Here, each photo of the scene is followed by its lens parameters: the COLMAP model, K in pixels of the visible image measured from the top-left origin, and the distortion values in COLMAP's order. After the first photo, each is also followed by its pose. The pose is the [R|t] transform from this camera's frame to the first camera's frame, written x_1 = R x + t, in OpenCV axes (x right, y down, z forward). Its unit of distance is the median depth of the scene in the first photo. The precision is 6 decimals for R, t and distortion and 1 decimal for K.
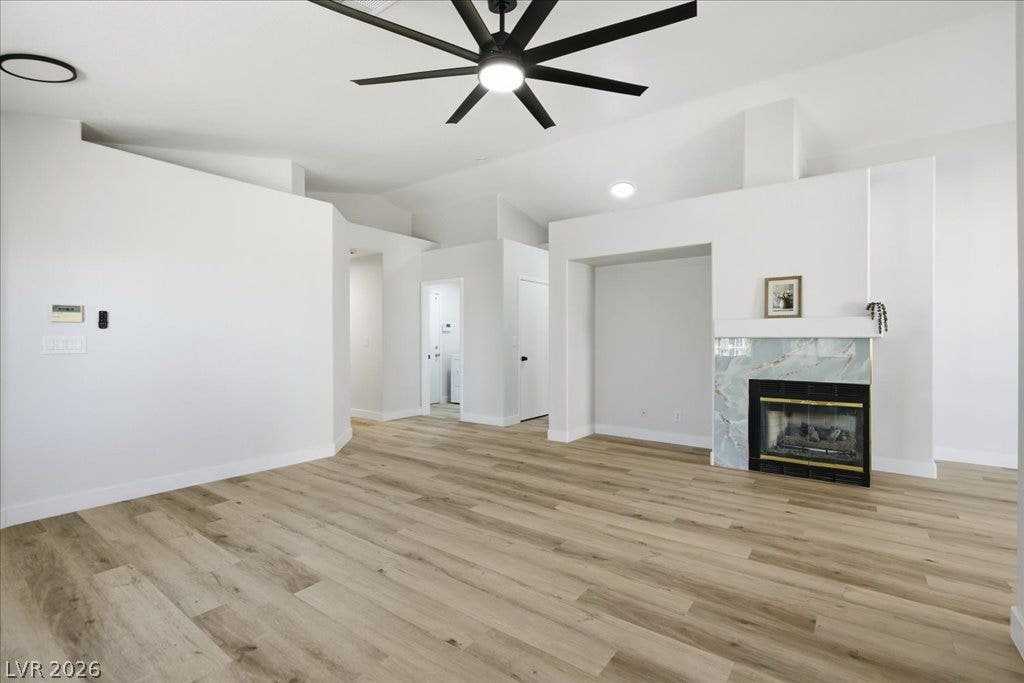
lens RADIAL K [[465.1, 0, 520.4], [0, 465.1, 341.7], [0, 0, 1]] dist [-0.001172, 0.000846]
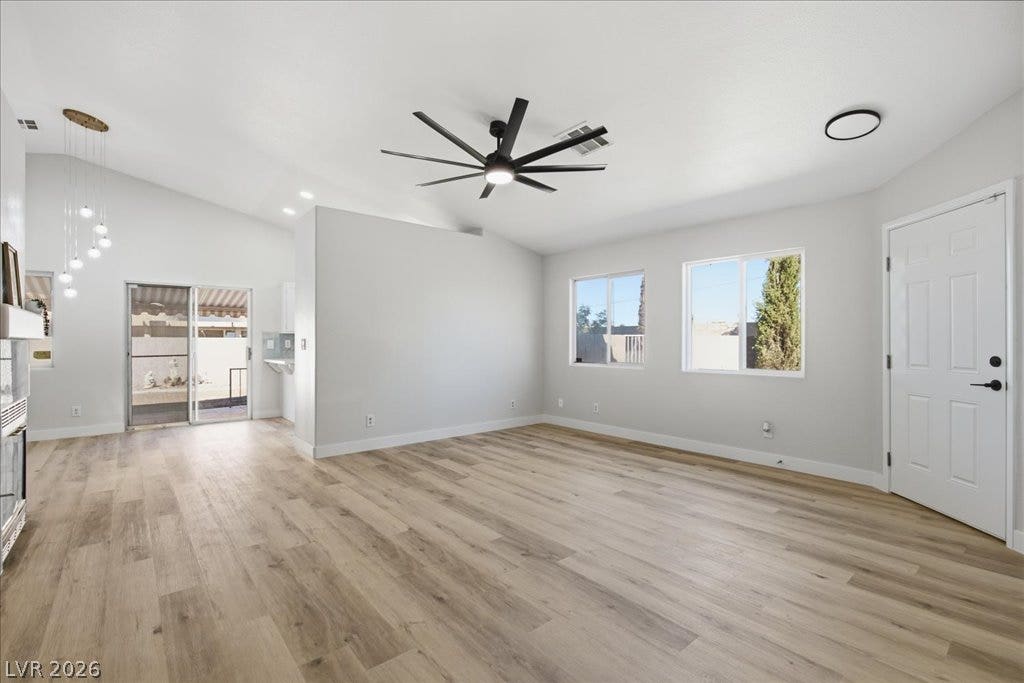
lens RADIAL K [[465.1, 0, 519.2], [0, 465.1, 342.7], [0, 0, 1]] dist [-0.001172, 0.000846]
pose [[-0.973315, -0.000143, 0.229471, -0.358720], [0.002266, 0.999945, 0.010235, -0.010830], [-0.229460, 0.010482, -0.973262, 1.933579]]
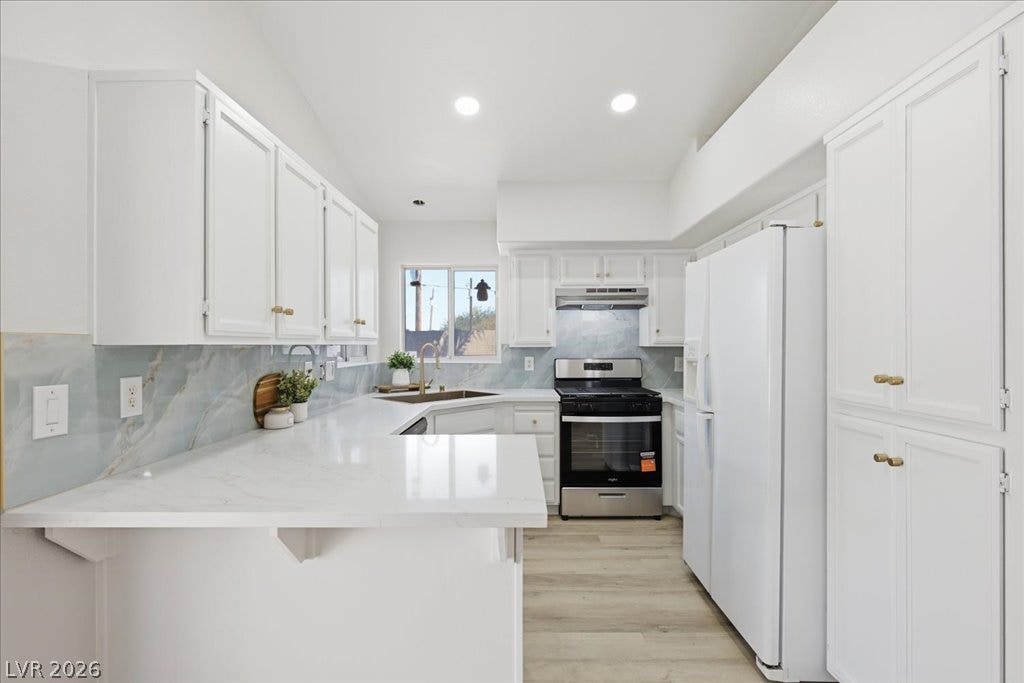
lens RADIAL K [[465.1, 0, 513.7], [0, 465.1, 344.6], [0, 0, 1]] dist [-0.001172, 0.000846]
pose [[-0.808401, 0.000787, -0.588632, 1.319047], [-0.003199, 0.999978, 0.005731, -0.040251], [0.588624, 0.006516, -0.808381, 0.479964]]
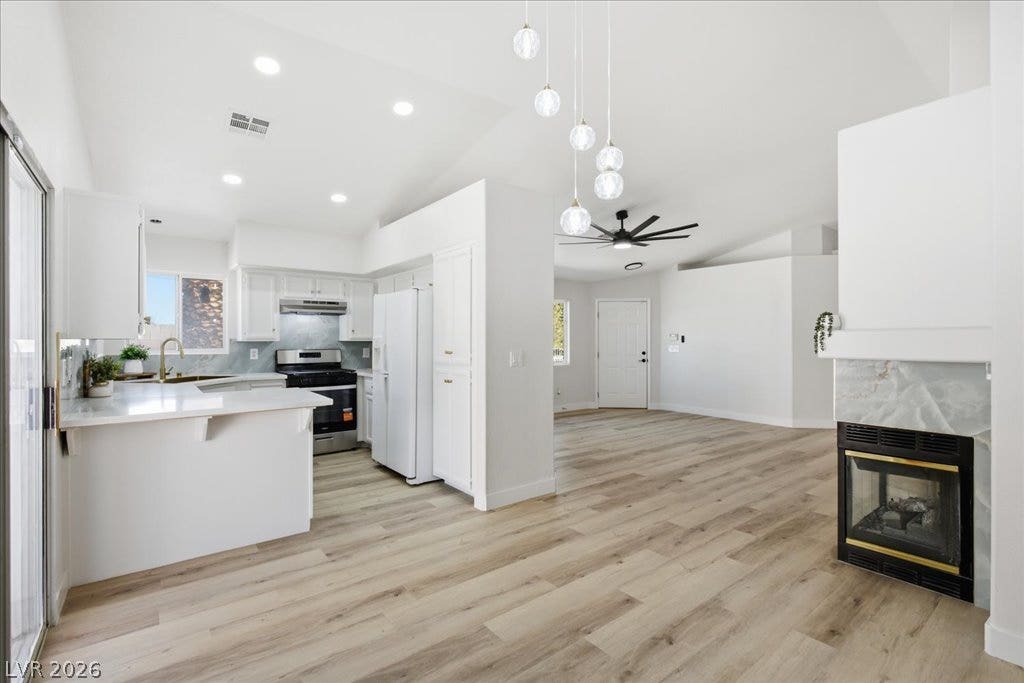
lens RADIAL K [[465.1, 0, 515.4], [0, 465.1, 340.5], [0, 0, 1]] dist [-0.001172, 0.000846]
pose [[-0.260081, -0.000032, -0.965587, 1.933773], [-0.008791, 0.999959, 0.002335, -0.041449], [0.965547, 0.009096, -0.260071, 0.834366]]
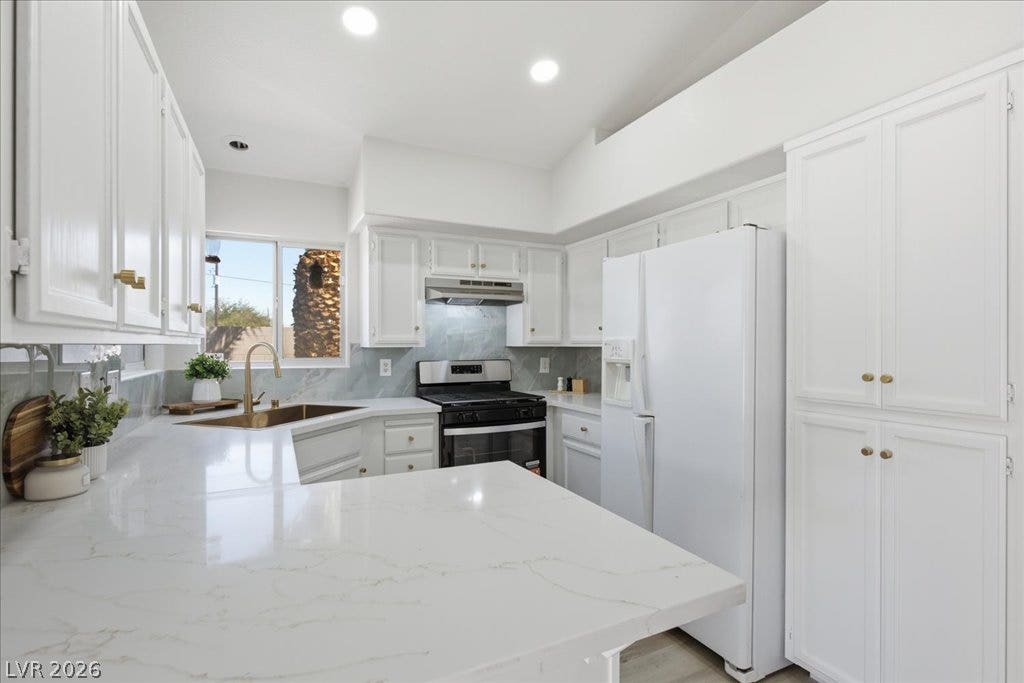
lens RADIAL K [[485.3, 0, 516.6], [0, 485.3, 346.2], [0, 0, 1]] dist [-0.008717, 0.000492]
pose [[-0.453260, 0.003156, -0.891373, 1.376090], [-0.007854, 0.999941, 0.007534, -0.038955], [0.891344, 0.010416, -0.453208, 0.220912]]
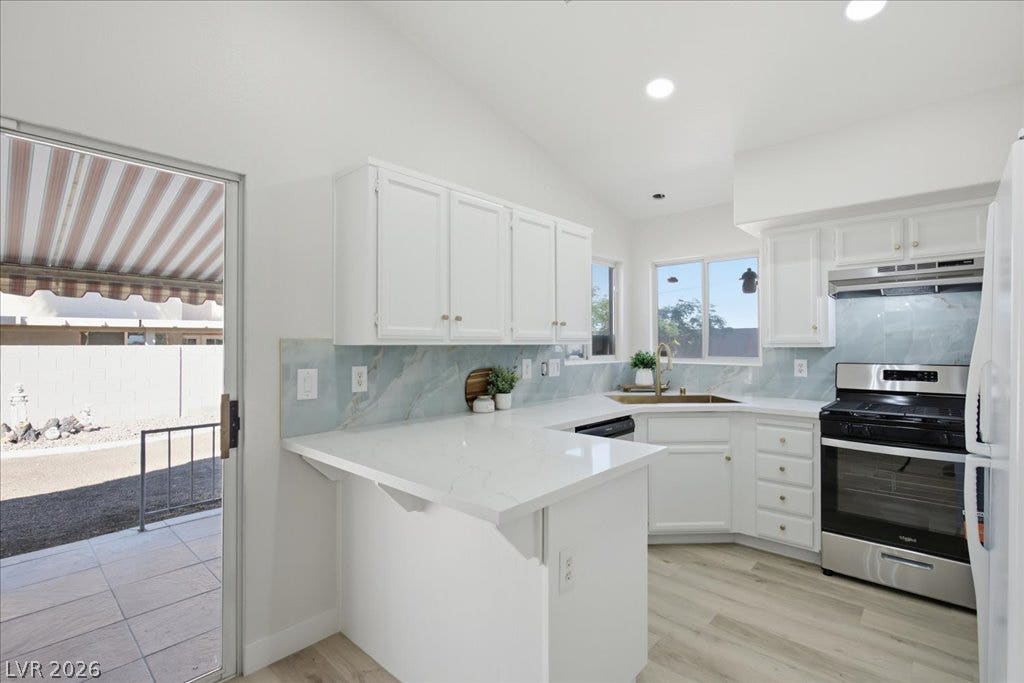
lens RADIAL K [[465.1, 0, 511.3], [0, 465.1, 340.6], [0, 0, 1]] dist [-0.001172, 0.000846]
pose [[-0.994549, 0.002050, 0.104248, 1.047972], [0.002022, 0.999998, -0.000373, -0.041889], [-0.104249, -0.000161, -0.994551, 0.560167]]
